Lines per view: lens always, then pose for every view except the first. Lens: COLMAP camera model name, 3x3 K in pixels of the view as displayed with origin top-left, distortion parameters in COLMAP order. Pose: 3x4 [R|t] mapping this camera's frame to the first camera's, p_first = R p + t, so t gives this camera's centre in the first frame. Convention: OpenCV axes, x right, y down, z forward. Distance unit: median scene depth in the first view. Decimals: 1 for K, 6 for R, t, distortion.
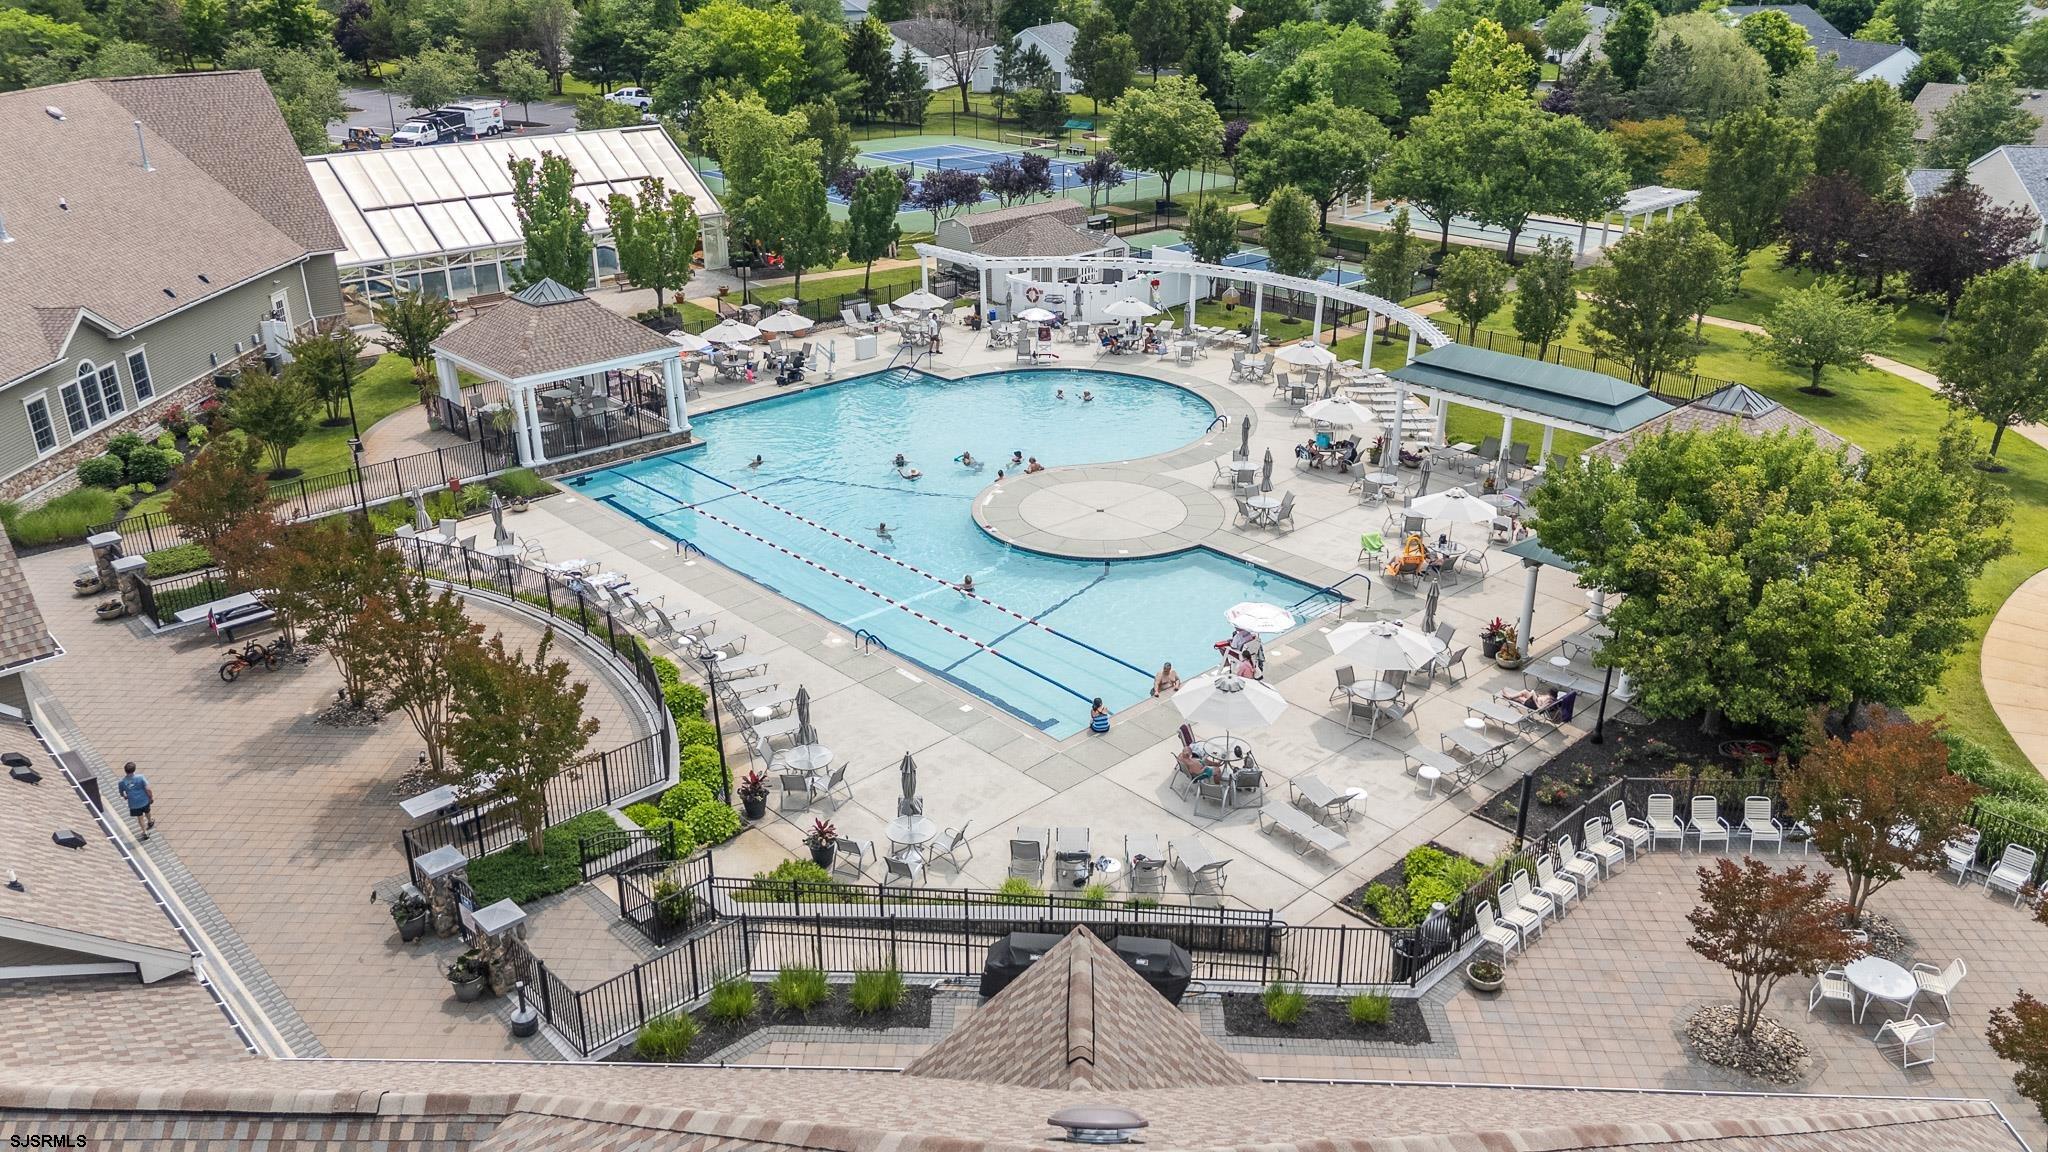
lens RADIAL K [[1506.7, 0, 1024.0], [0, 1506.7, 576.0], [0, 0, 1]] dist [0.059214, -0.052346]
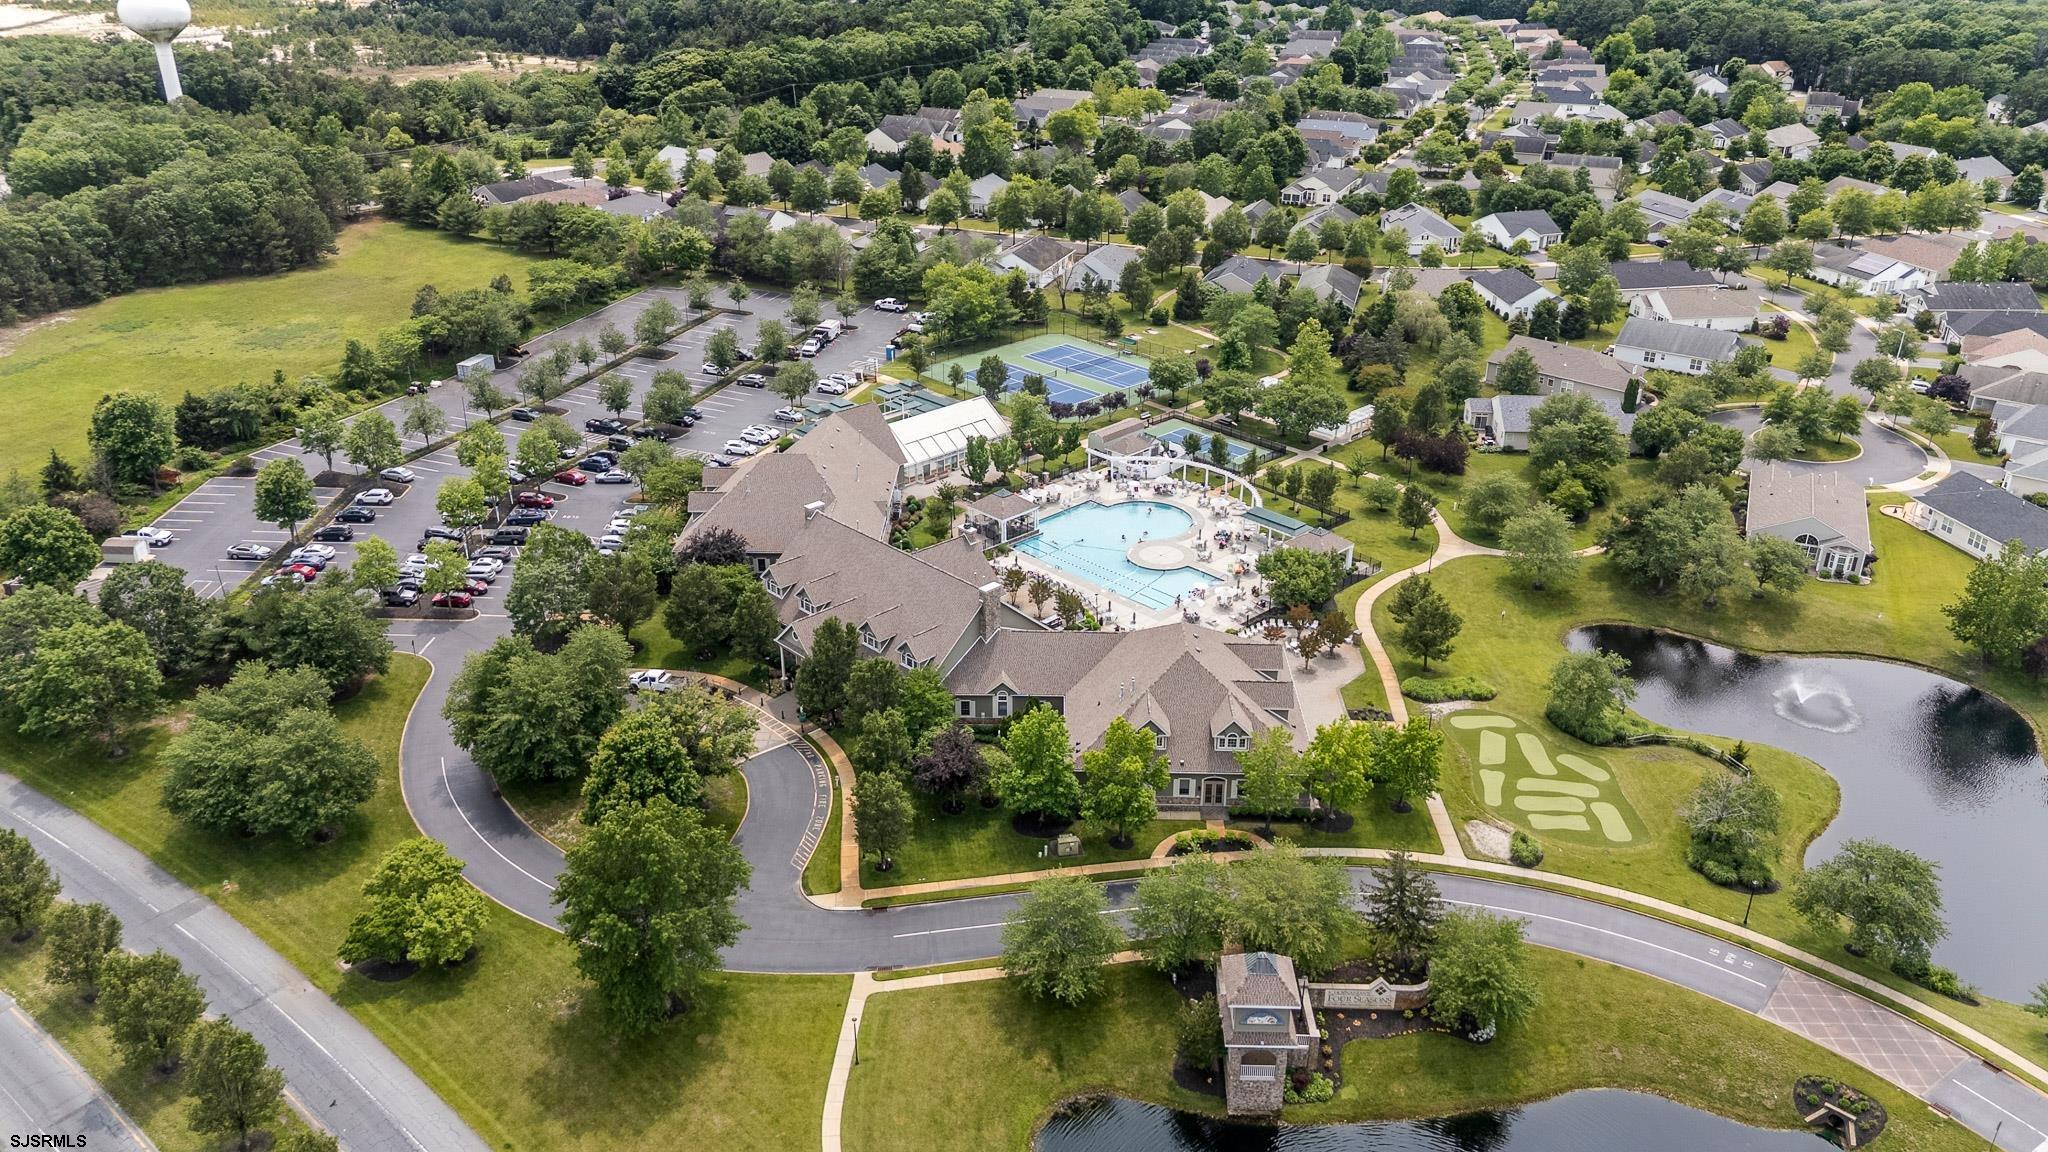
lens RADIAL K [[1506.7, 0, 1024.0], [0, 1506.7, 576.0], [0, 0, 1]] dist [0.059214, -0.052346]
pose [[0.999958, -0.004839, 0.007816, -0.239672], [0.004541, 0.999282, 0.037619, -0.100843], [-0.007993, -0.037582, 0.999262, -2.052906]]
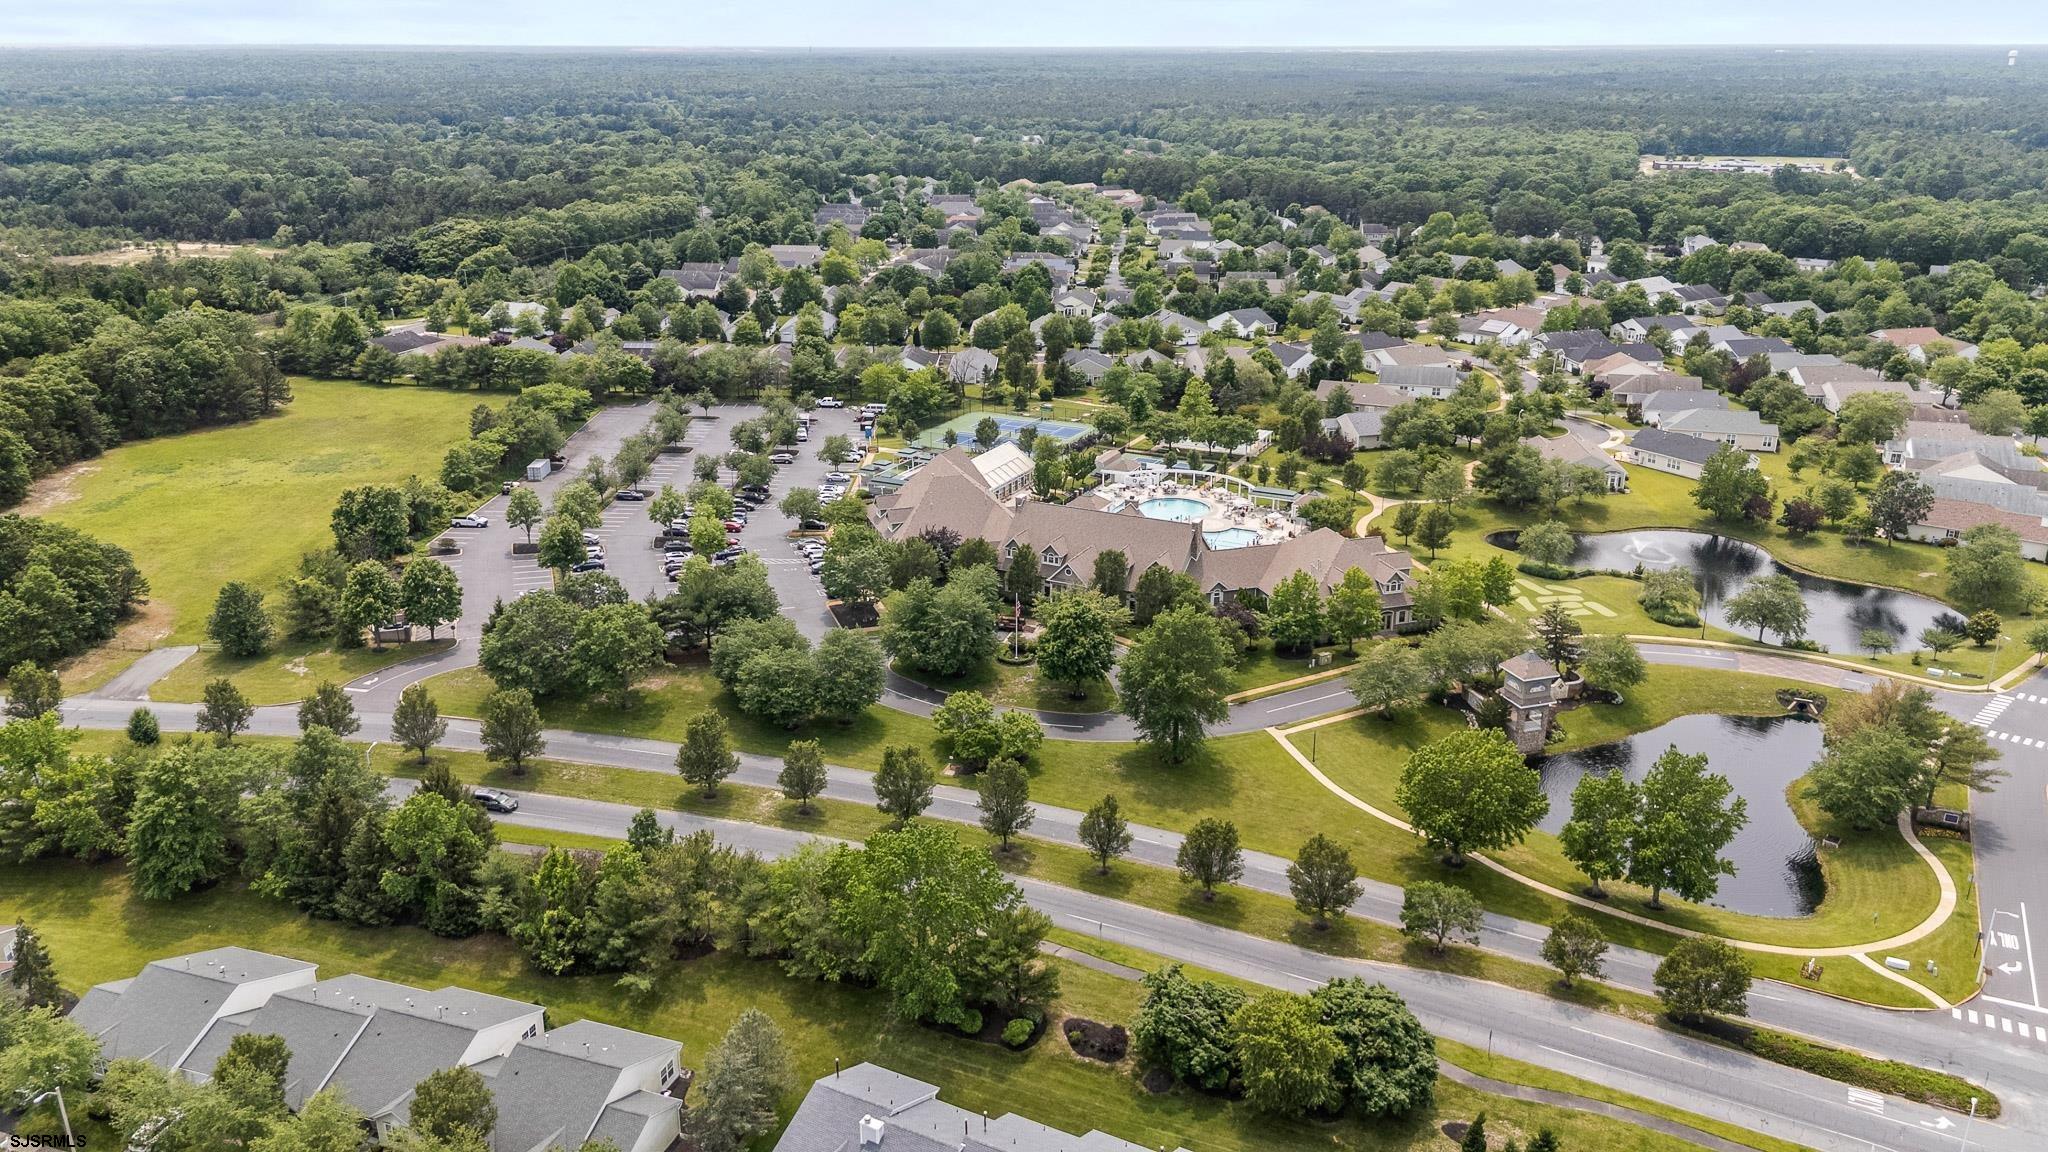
lens RADIAL K [[1504.1, 0, 1024.0], [0, 1504.1, 576.0], [0, 0, 1]] dist [0.079215, -0.089931]
pose [[0.938368, -0.115521, 0.325760, -1.704971], [0.138811, 0.989101, -0.049097, 0.226311], [-0.316538, 0.091290, 0.944177, -2.788750]]
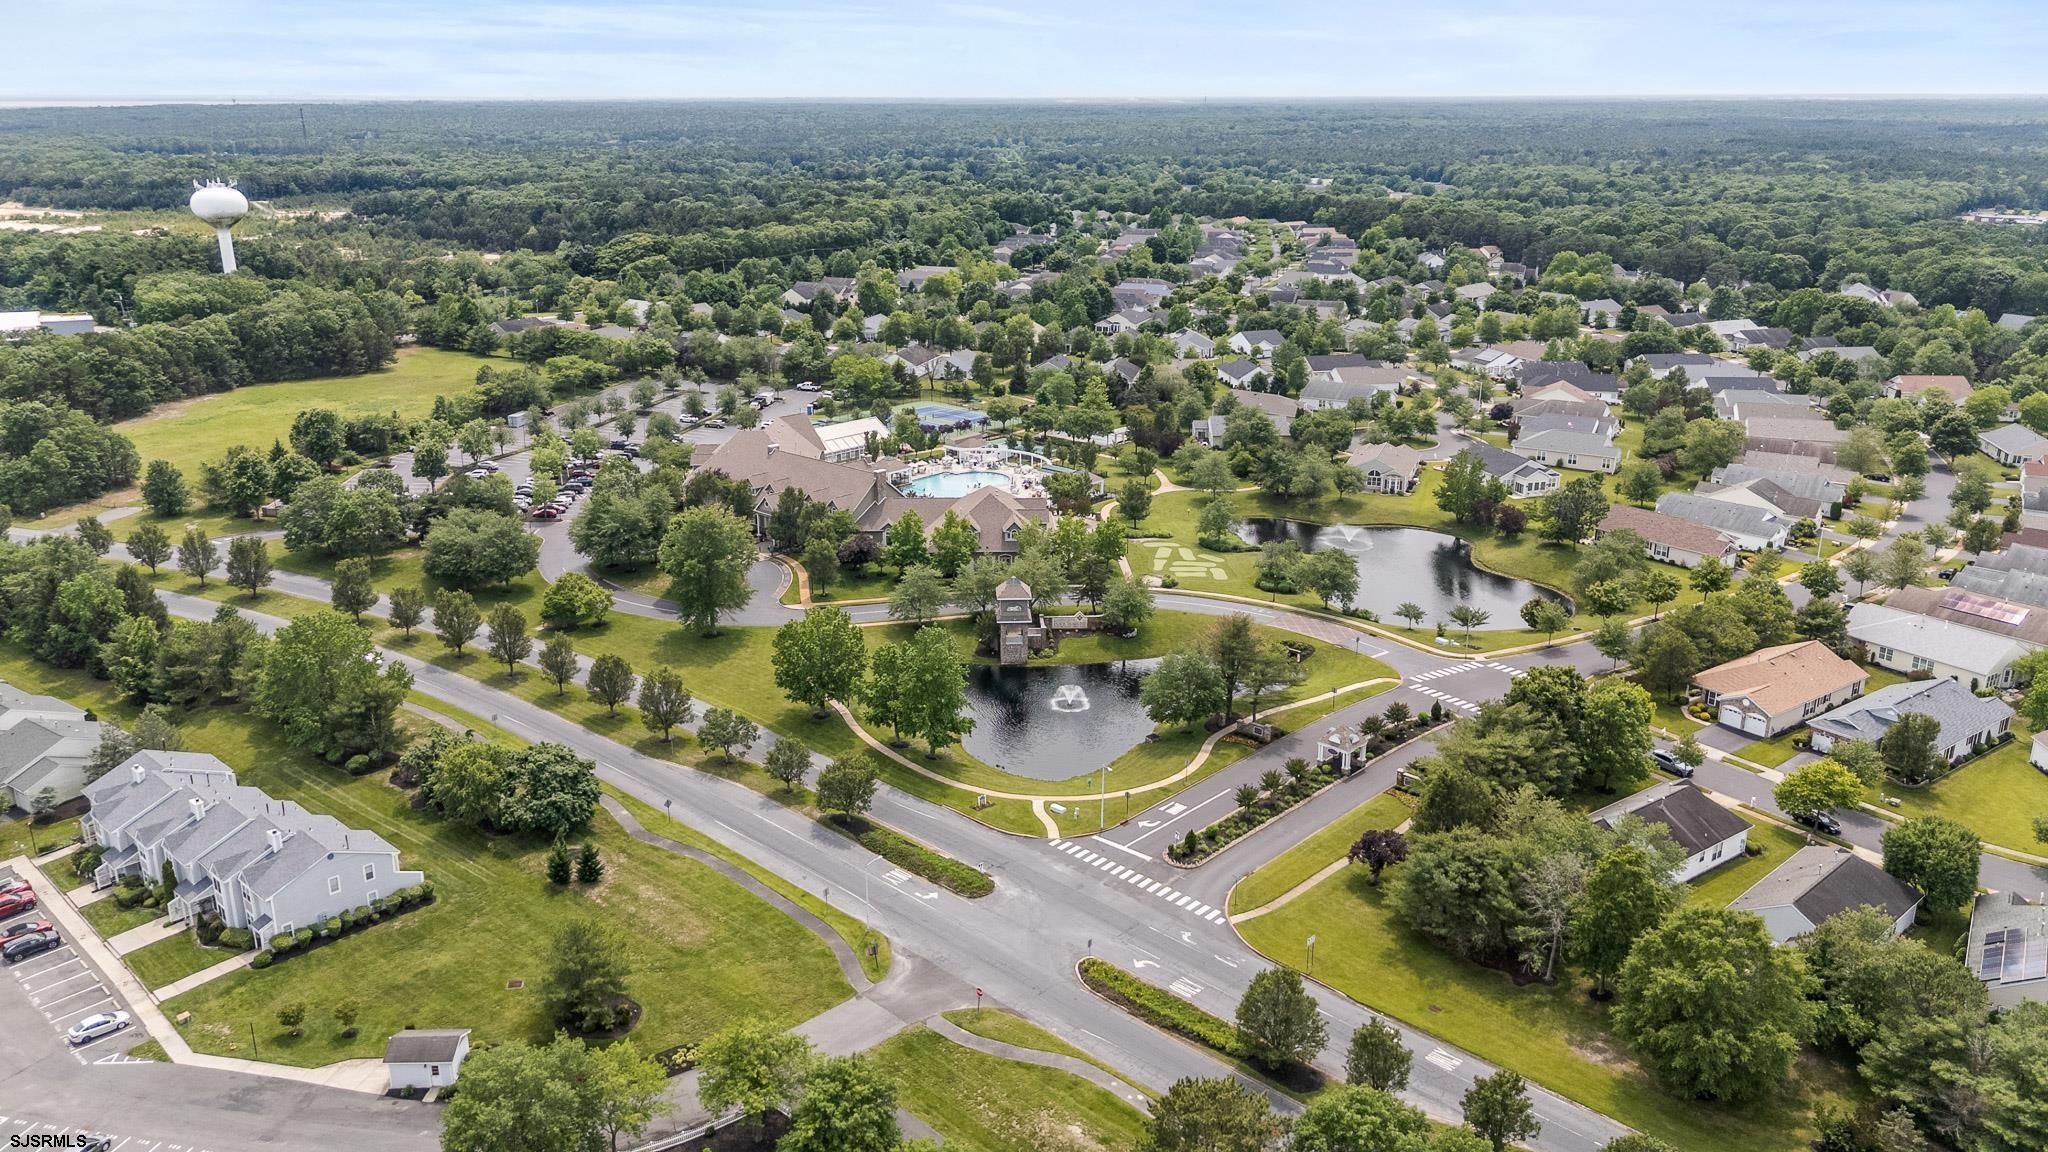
lens RADIAL K [[1504.1, 0, 1024.0], [0, 1504.1, 576.0], [0, 0, 1]] dist [0.079215, -0.089931]
pose [[0.996666, -0.025690, 0.077435, -0.208995], [0.033461, 0.994344, -0.100798, 0.675903], [-0.074407, 0.103053, 0.991889, -3.699619]]
